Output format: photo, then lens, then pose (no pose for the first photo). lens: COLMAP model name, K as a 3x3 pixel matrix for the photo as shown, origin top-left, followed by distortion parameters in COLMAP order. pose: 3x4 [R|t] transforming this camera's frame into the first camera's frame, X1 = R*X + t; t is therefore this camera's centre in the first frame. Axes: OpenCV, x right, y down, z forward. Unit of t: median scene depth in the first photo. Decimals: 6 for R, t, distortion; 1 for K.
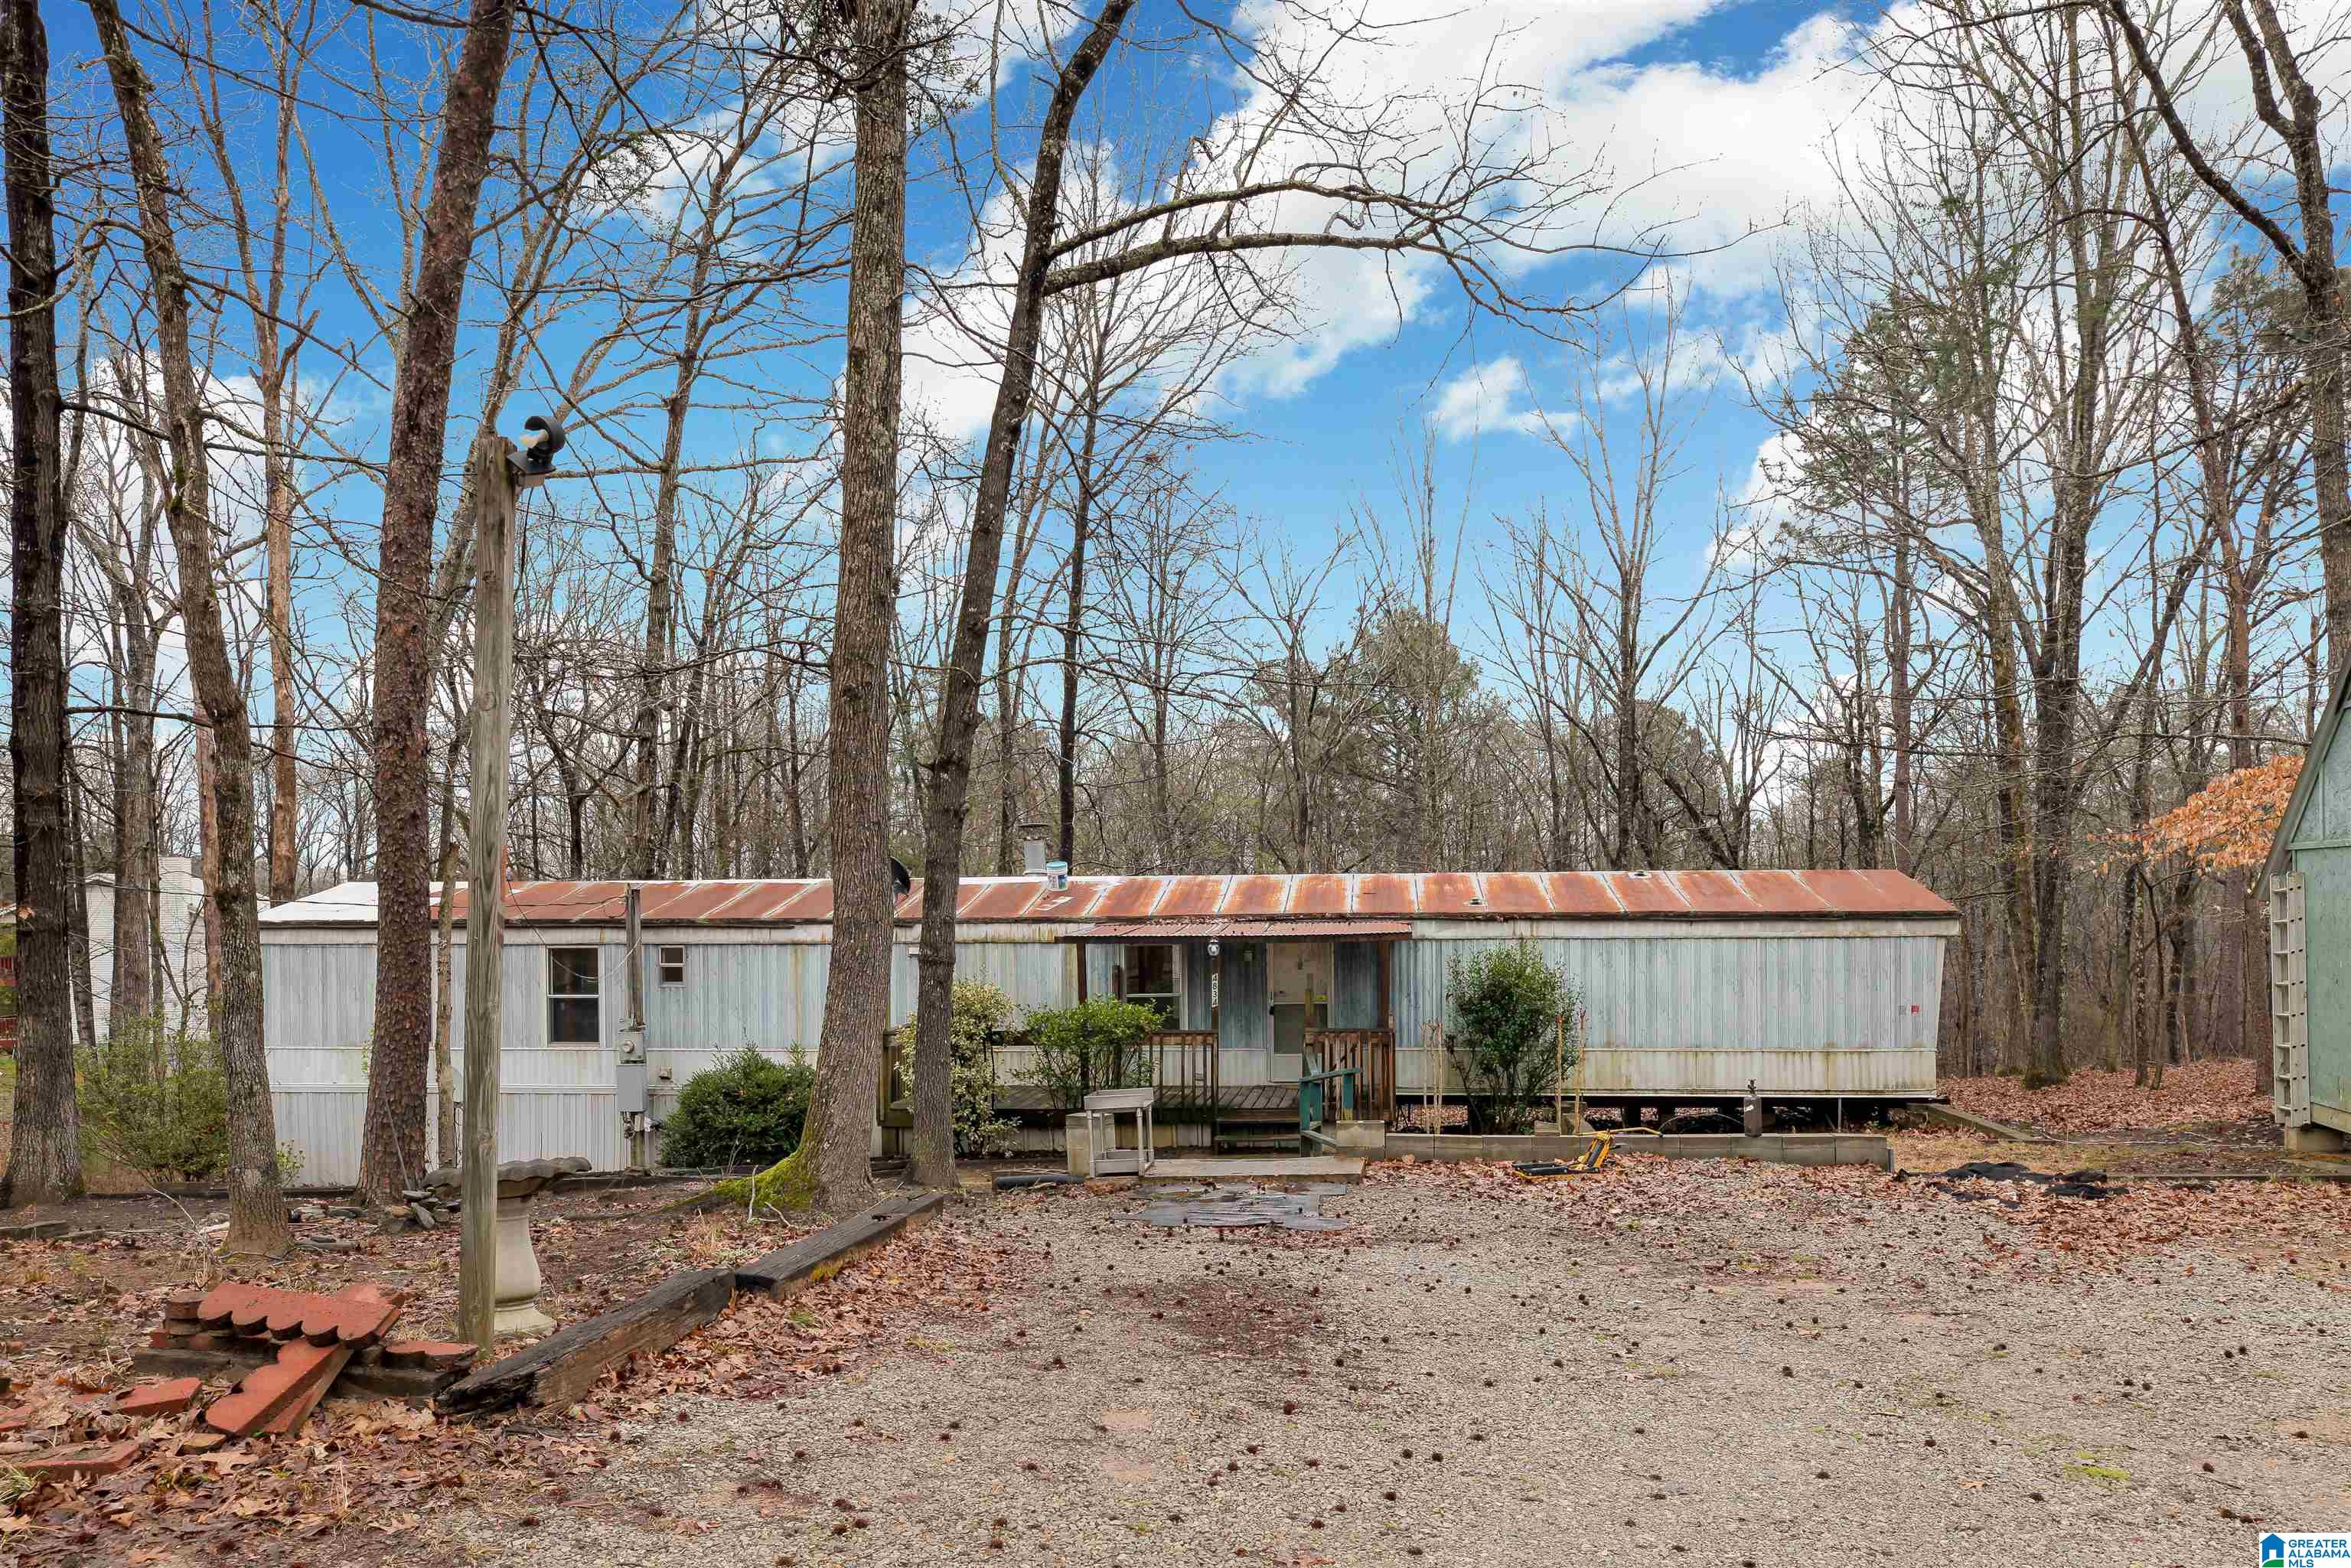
lens RADIAL K [[1648.6, 0, 1175.5], [0, 1648.6, 784.0], [0, 0, 1]] dist [-0.009792, -0.002945]
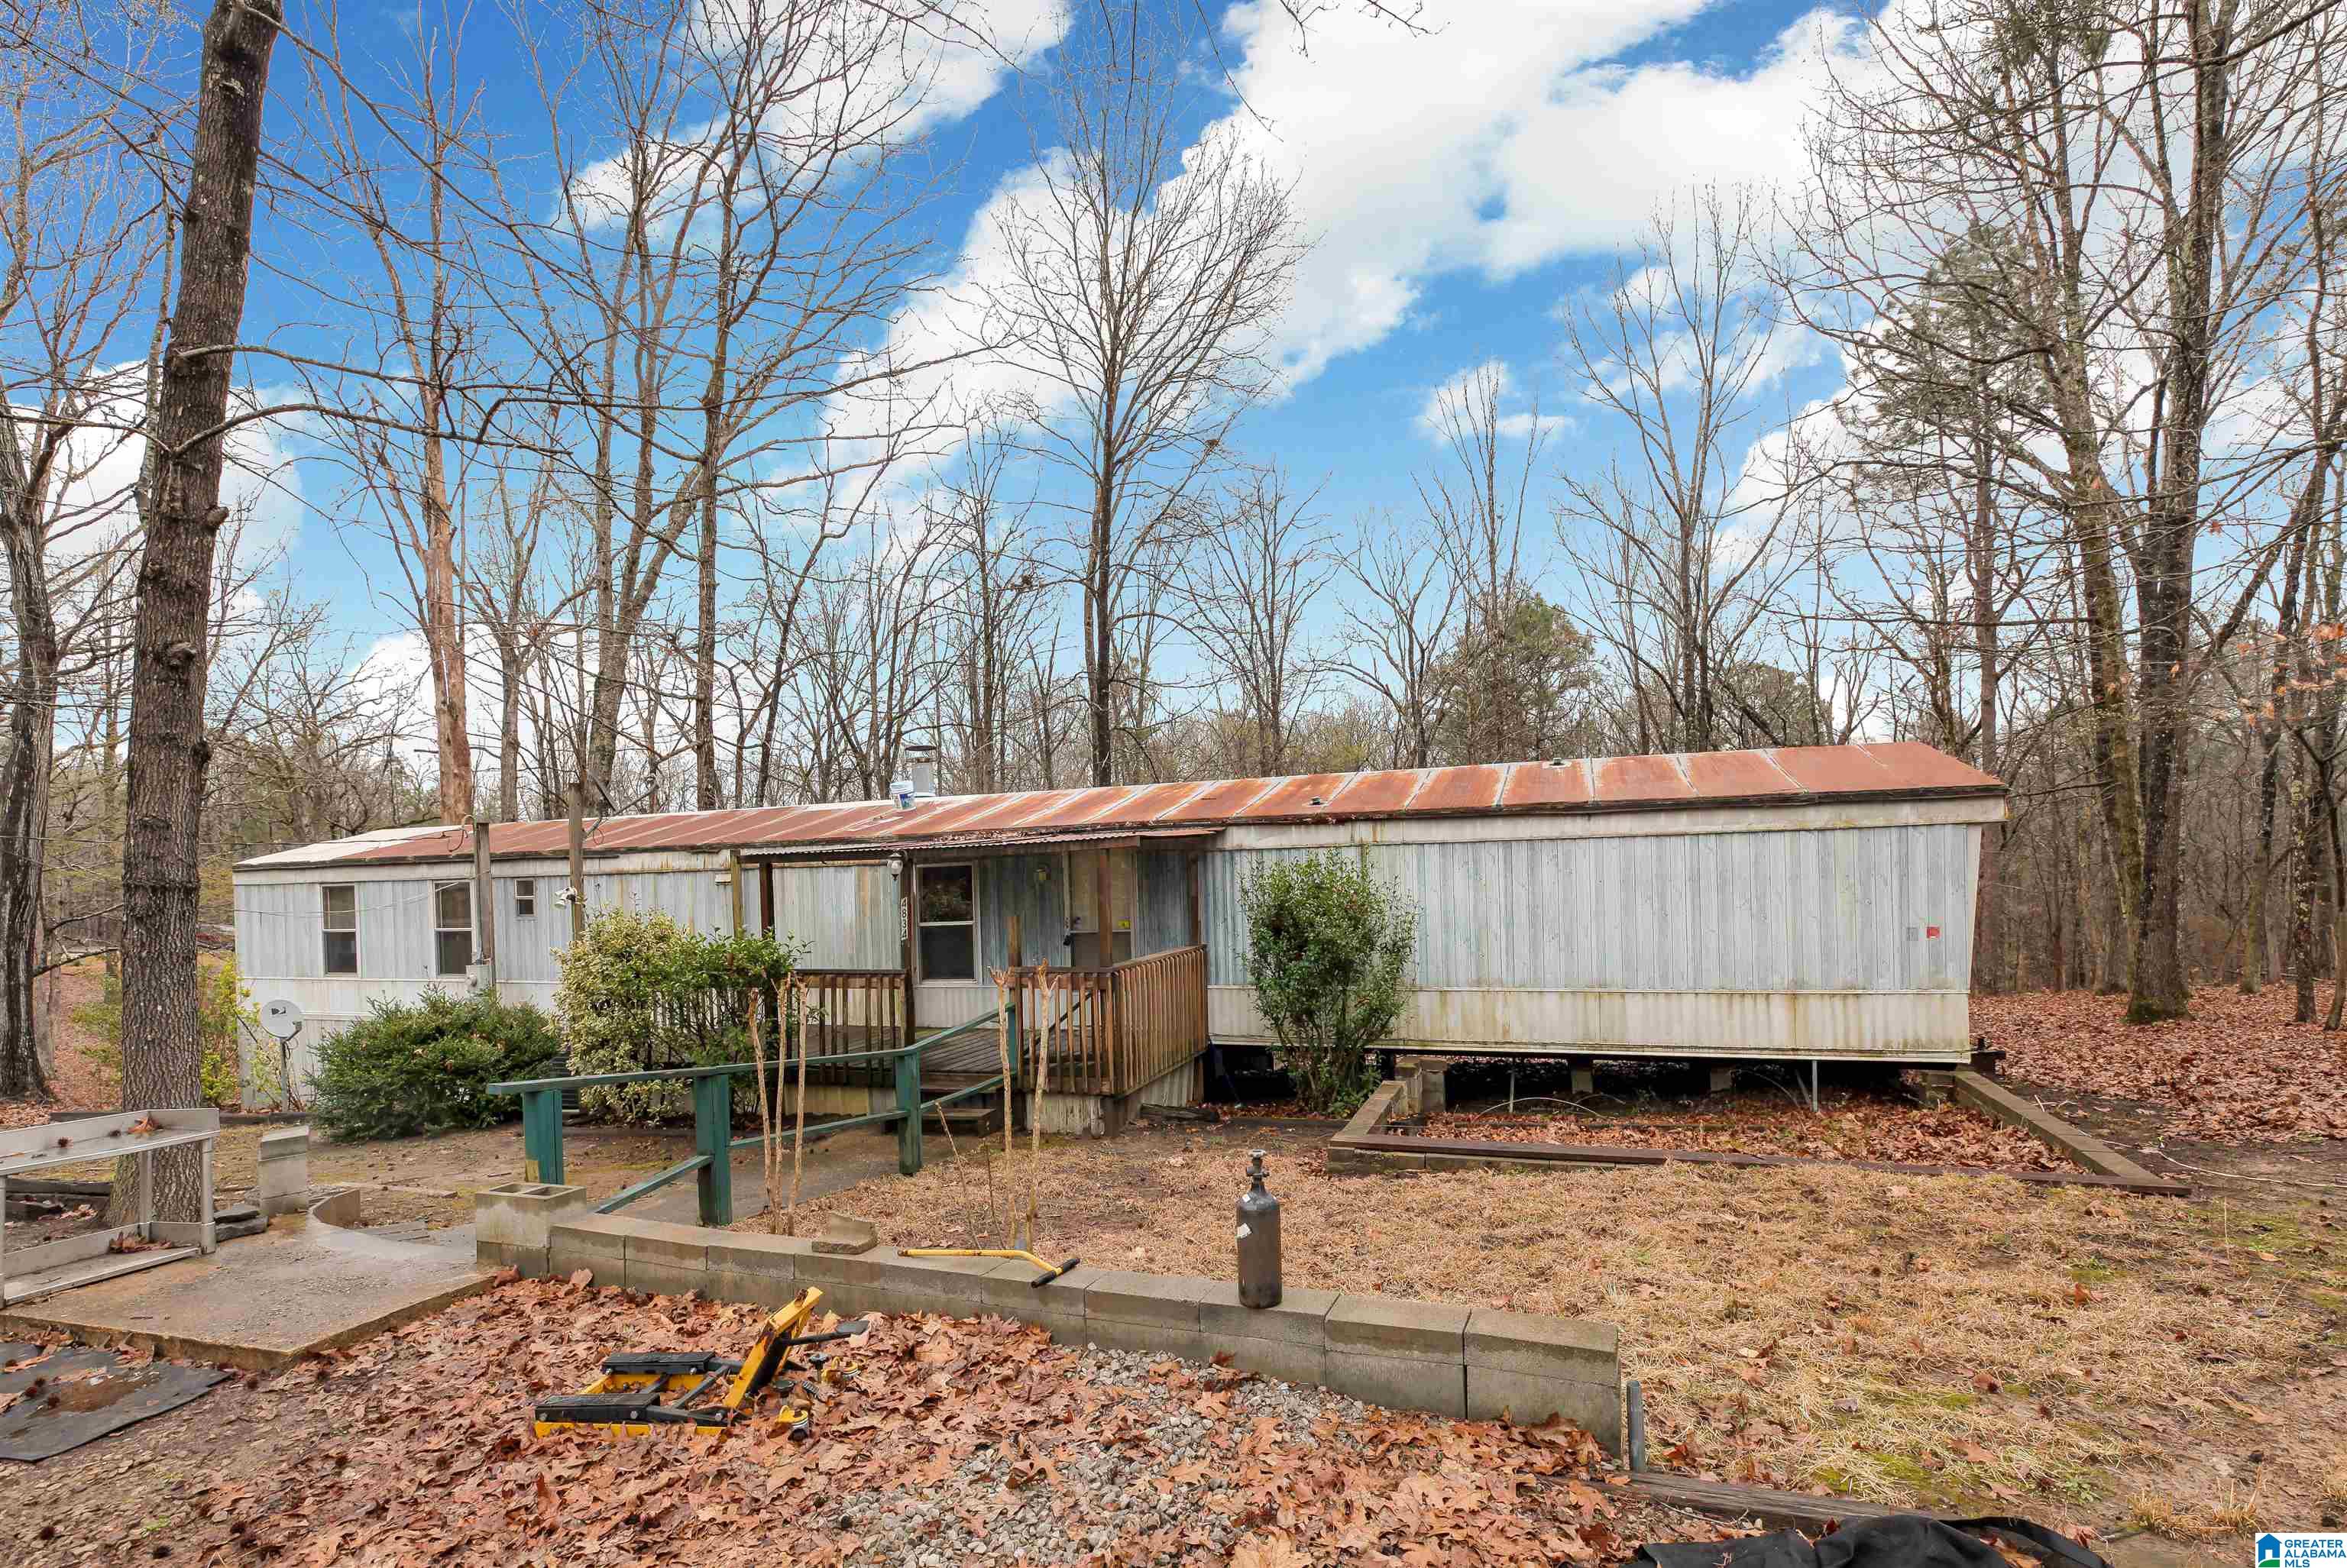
lens RADIAL K [[1102.3, 0, 1175.4], [0, 1102.3, 813.1], [0, 0, 1]] dist [-0.002051, 0.000310]
pose [[0.971096, -0.035686, -0.236006, 0.238960], [0.045052, 0.998392, 0.034411, 0.054632], [0.234398, -0.044049, 0.971142, 0.456077]]
